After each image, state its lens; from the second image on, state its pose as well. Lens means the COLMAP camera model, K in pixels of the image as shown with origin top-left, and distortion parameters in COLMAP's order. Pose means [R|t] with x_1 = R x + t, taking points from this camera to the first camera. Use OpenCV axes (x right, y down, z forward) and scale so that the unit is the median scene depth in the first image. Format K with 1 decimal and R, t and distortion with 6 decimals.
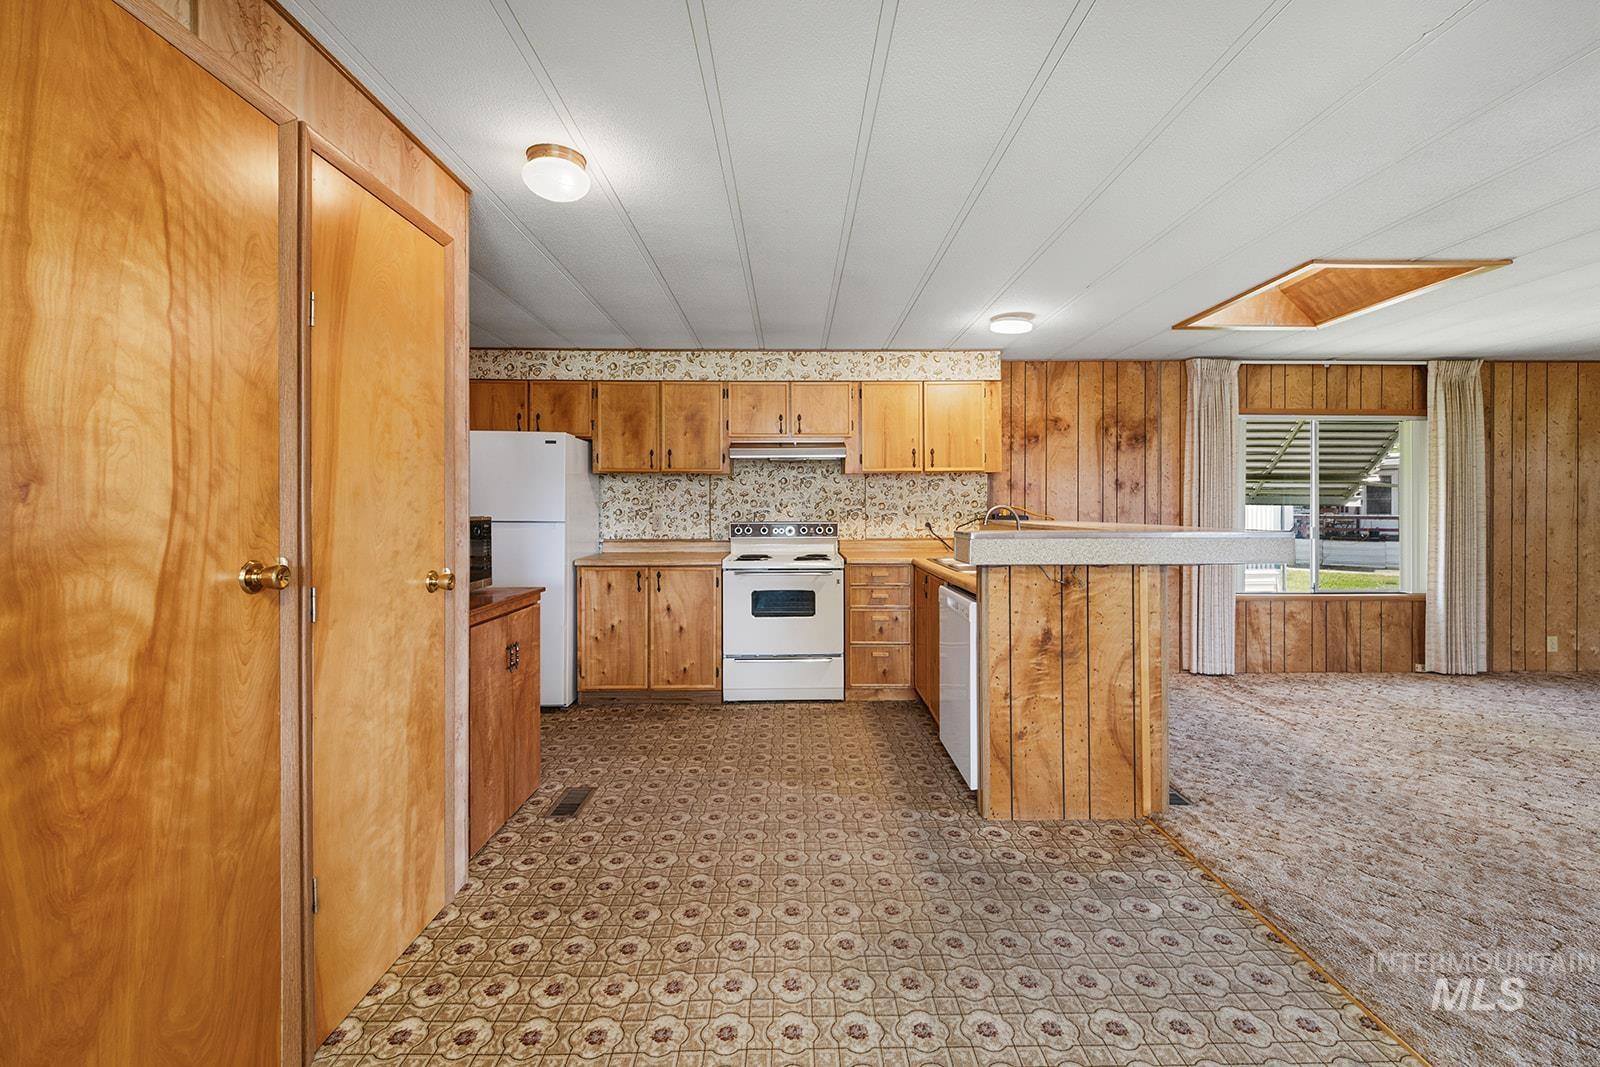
lens RADIAL K [[664.6, 0, 799.3], [0, 664.6, 510.6], [0, 0, 1]] dist [0.003500, -0.002489]
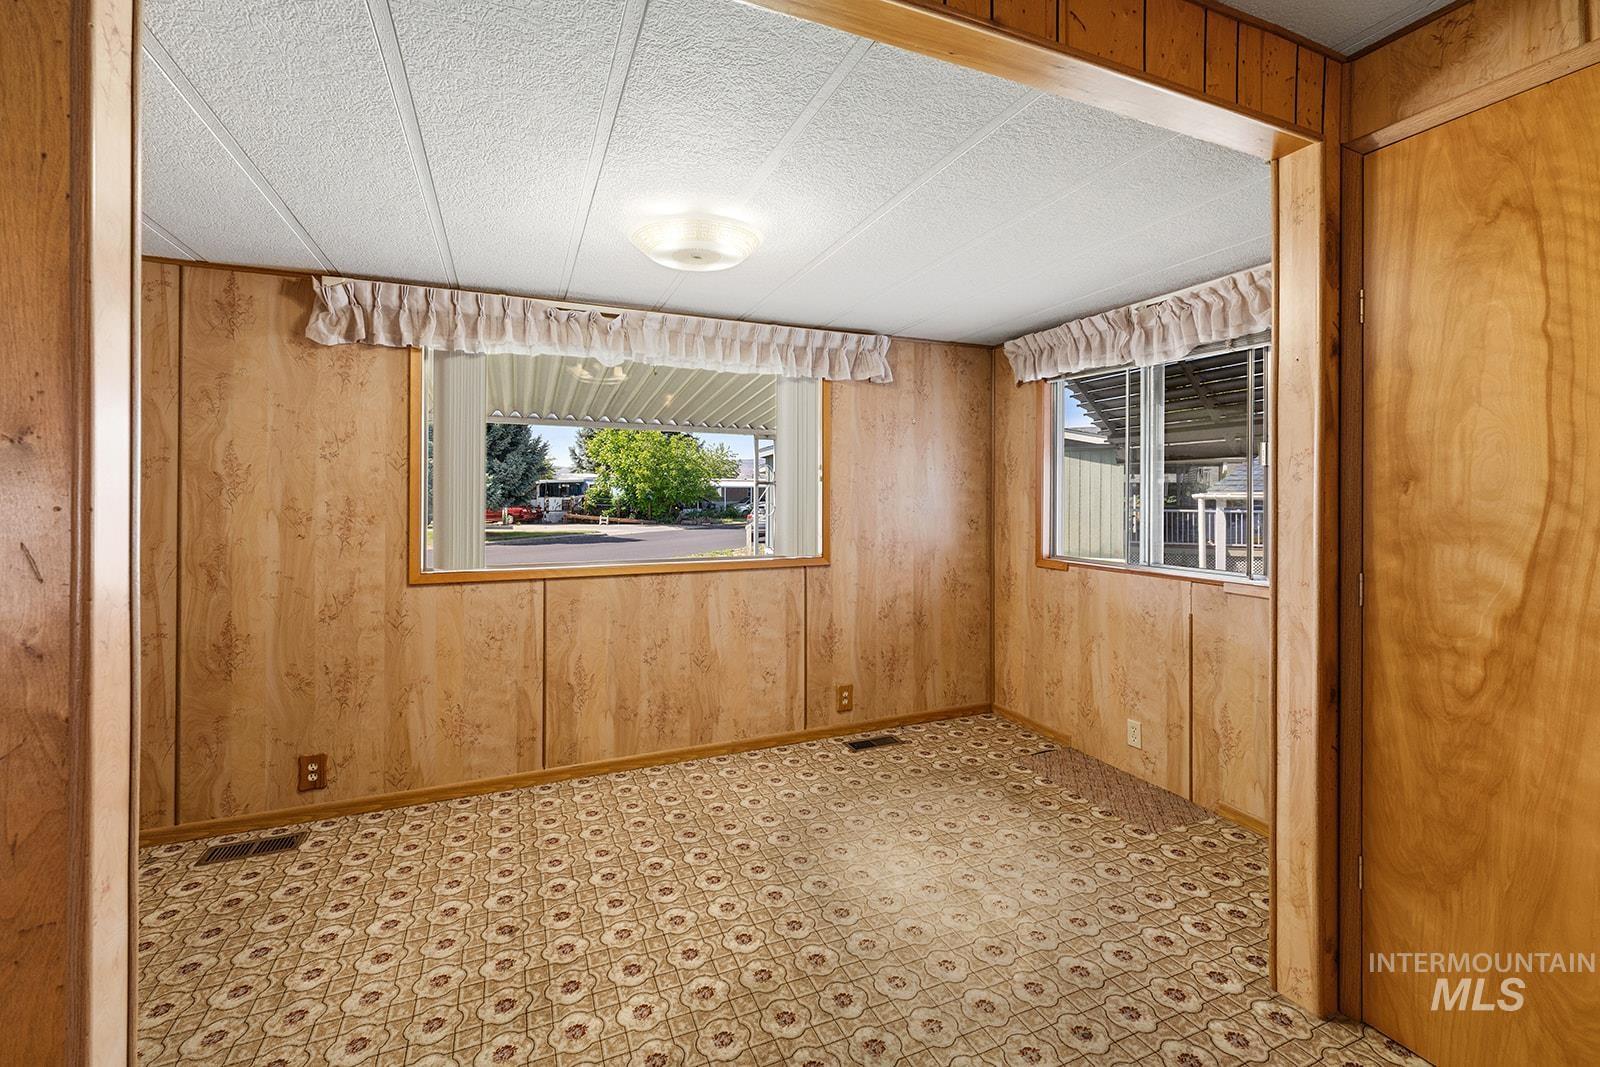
lens RADIAL K [[664.6, 0, 811.2], [0, 664.6, 495.3], [0, 0, 1]] dist [0.003500, -0.002489]
pose [[-0.917464, -0.000673, -0.397819, 0.178542], [-0.004325, 0.999956, 0.008281, -0.003341], [0.397796, 0.009318, -0.917426, 0.434863]]
